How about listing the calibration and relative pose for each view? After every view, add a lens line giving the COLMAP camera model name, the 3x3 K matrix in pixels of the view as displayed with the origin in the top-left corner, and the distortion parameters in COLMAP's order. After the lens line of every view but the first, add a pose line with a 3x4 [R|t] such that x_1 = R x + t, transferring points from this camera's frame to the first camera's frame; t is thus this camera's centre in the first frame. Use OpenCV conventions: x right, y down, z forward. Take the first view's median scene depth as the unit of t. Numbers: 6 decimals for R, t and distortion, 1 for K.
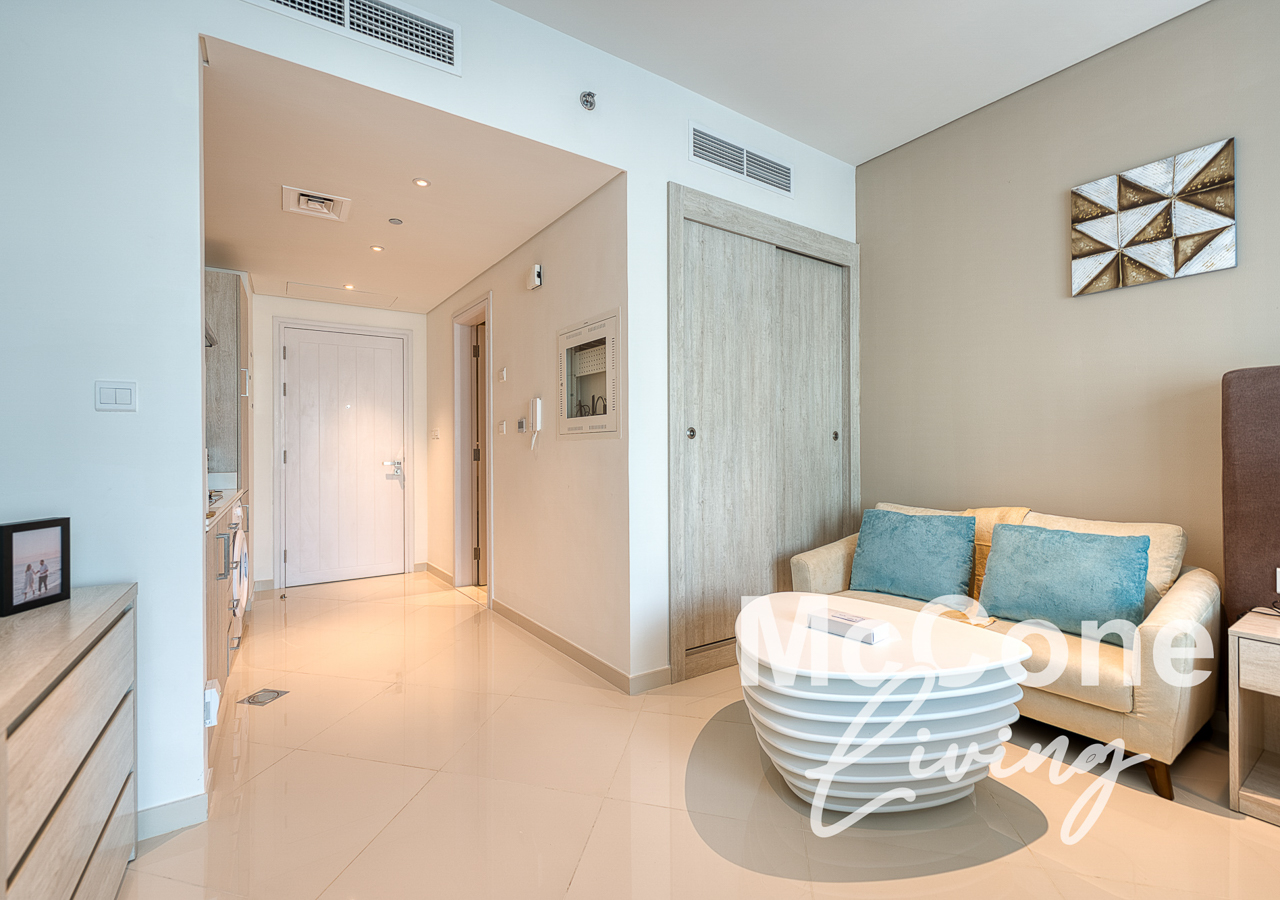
lens RADIAL K [[550.5, 0, 596.8], [0, 550.5, 445.7], [0, 0, 1]] dist [0.016675, -0.005690]
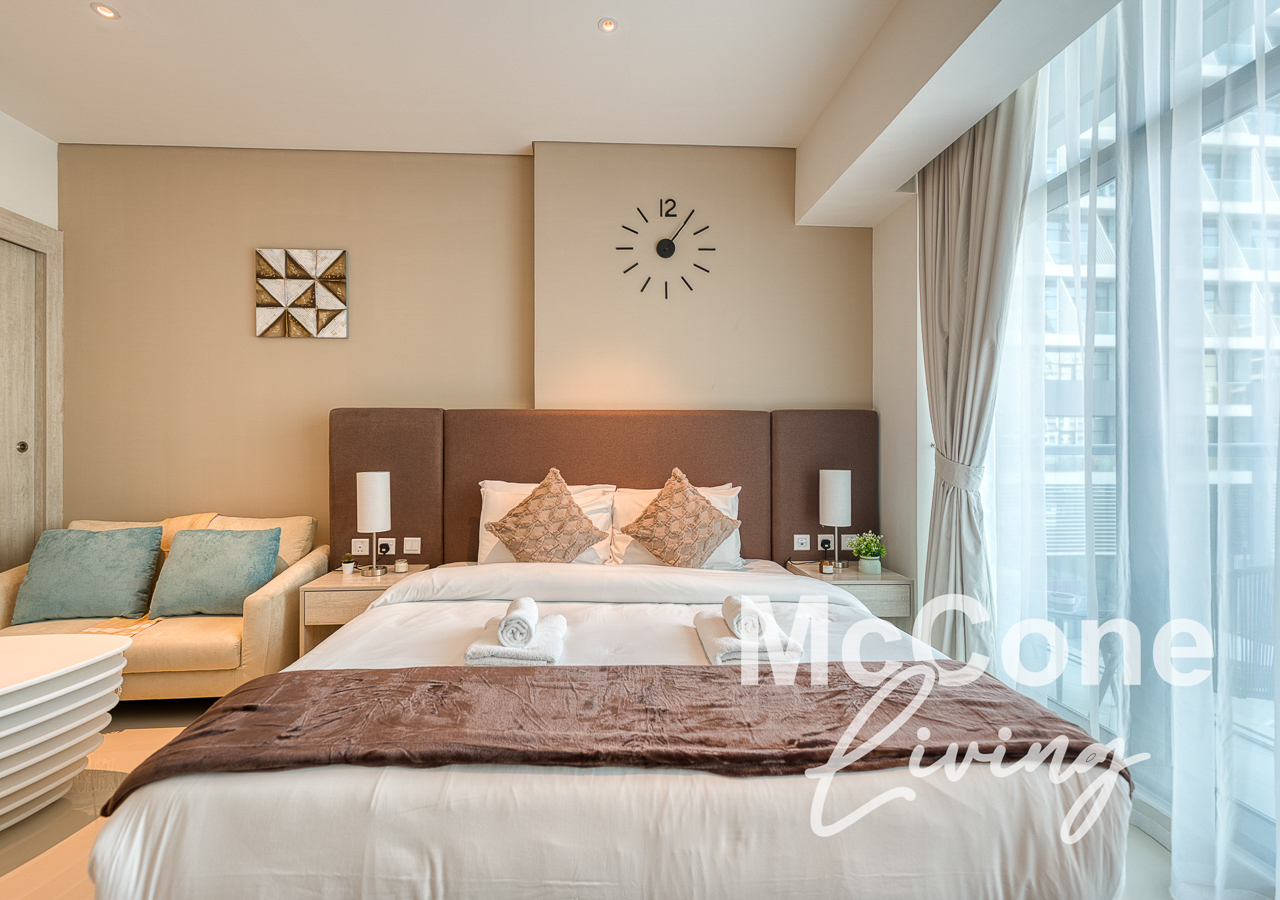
lens RADIAL K [[550.5, 0, 627.7], [0, 550.5, 447.5], [0, 0, 1]] dist [0.016675, -0.005690]
pose [[0.494488, 0.004063, 0.869175, 0.202365], [-0.005168, 0.999985, -0.001734, -0.027077], [-0.869169, -0.003635, 0.494502, -0.319334]]
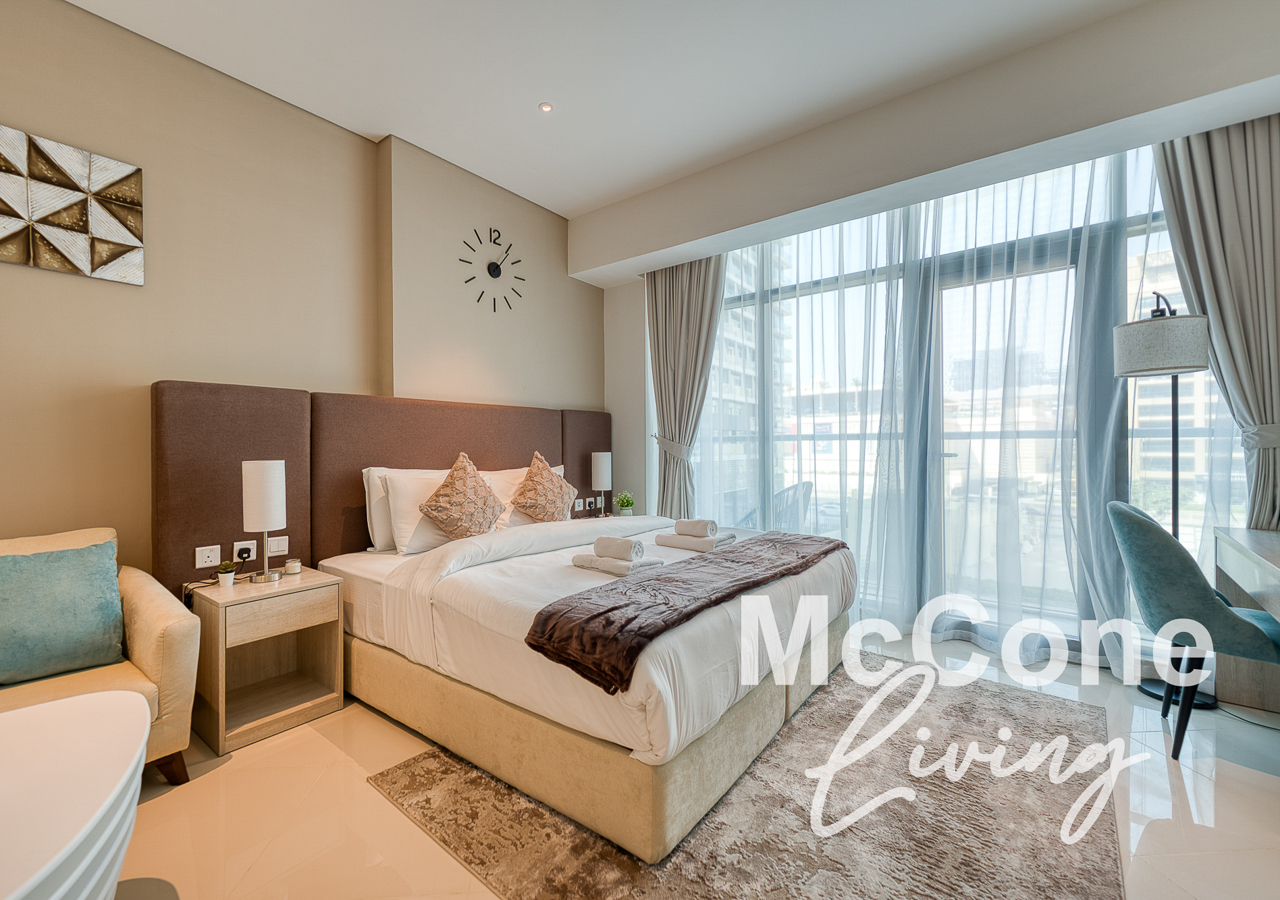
lens RADIAL K [[550.5, 0, 611.4], [0, 550.5, 442.7], [0, 0, 1]] dist [0.016675, -0.005690]
pose [[-0.343691, 0.009158, 0.939038, -0.176583], [0.002557, 0.999958, -0.008816, 0.001605], [-0.939079, -0.000629, -0.343700, 0.428217]]
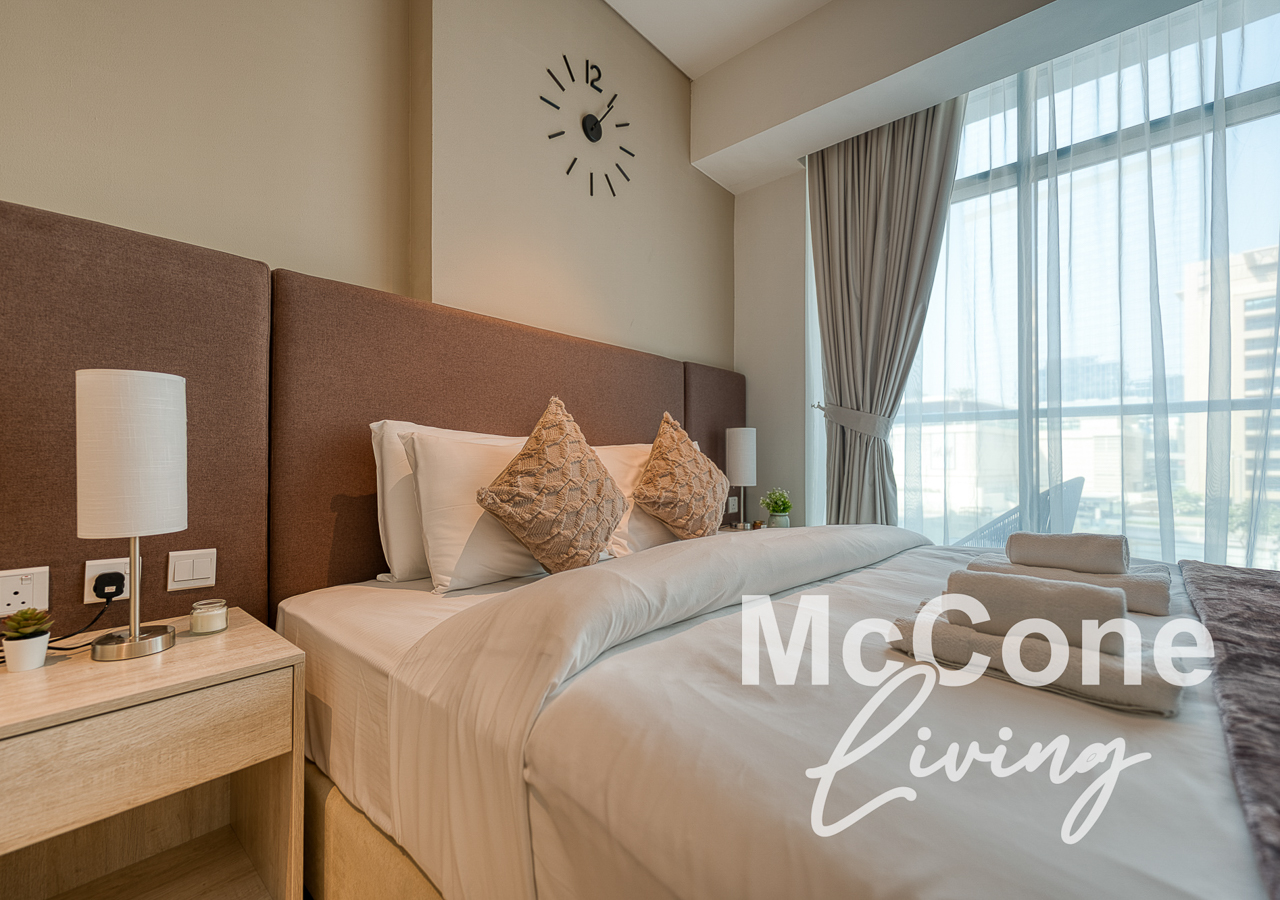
lens RADIAL K [[550.5, 0, 606.0], [0, 550.5, 450.8], [0, 0, 1]] dist [0.016675, -0.005690]
pose [[-0.262371, 0.016515, 0.964826, 0.419694], [-0.005572, 0.999811, -0.018629, 0.083364], [-0.964951, -0.010264, -0.262229, 0.429929]]
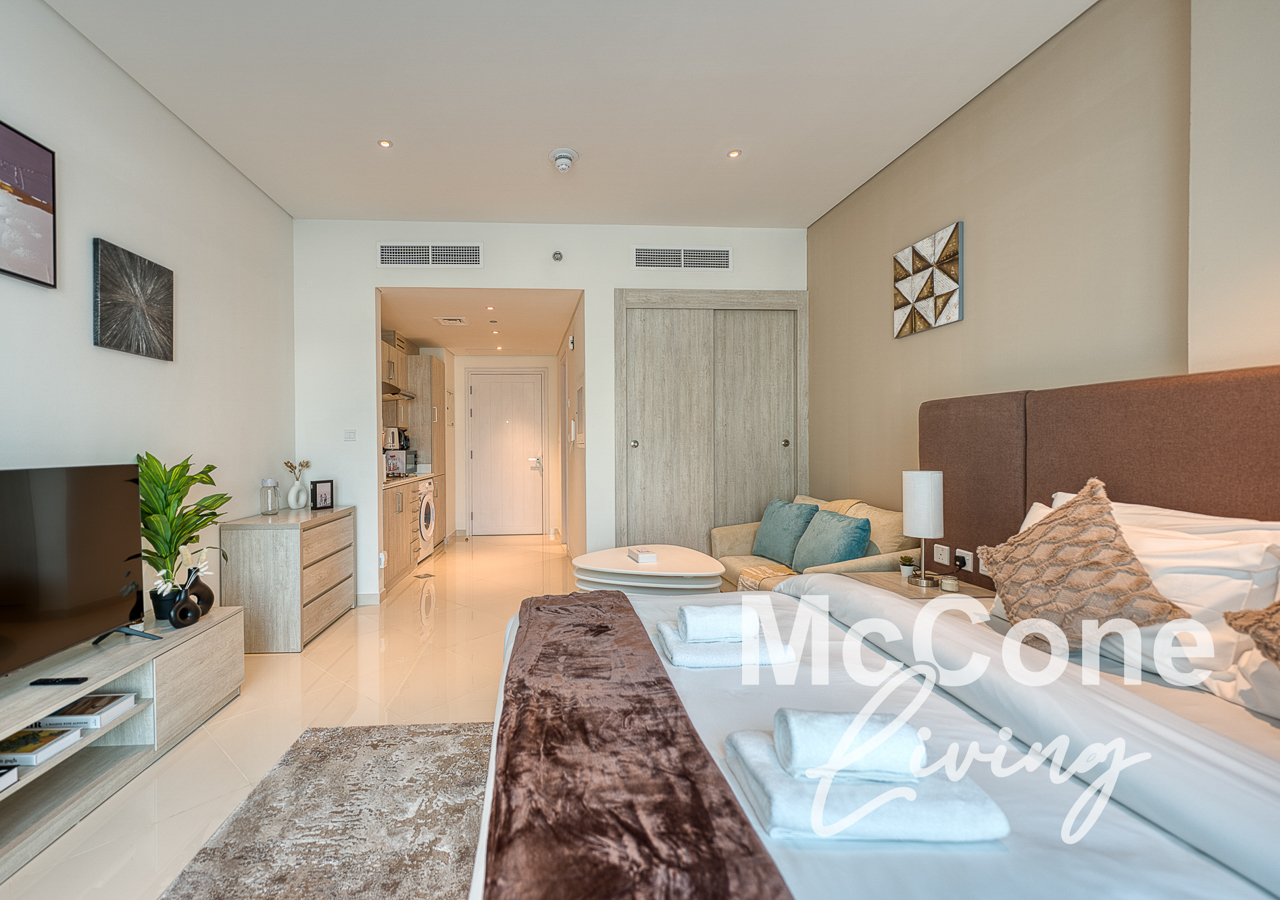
lens RADIAL K [[550.5, 0, 570.9], [0, 550.5, 448.9], [0, 0, 1]] dist [0.016675, -0.005690]
pose [[0.881224, 0.001747, -0.472695, 0.811707], [0.005734, 0.999880, 0.014384, -0.034360], [0.472664, -0.015386, 0.881109, -0.506202]]
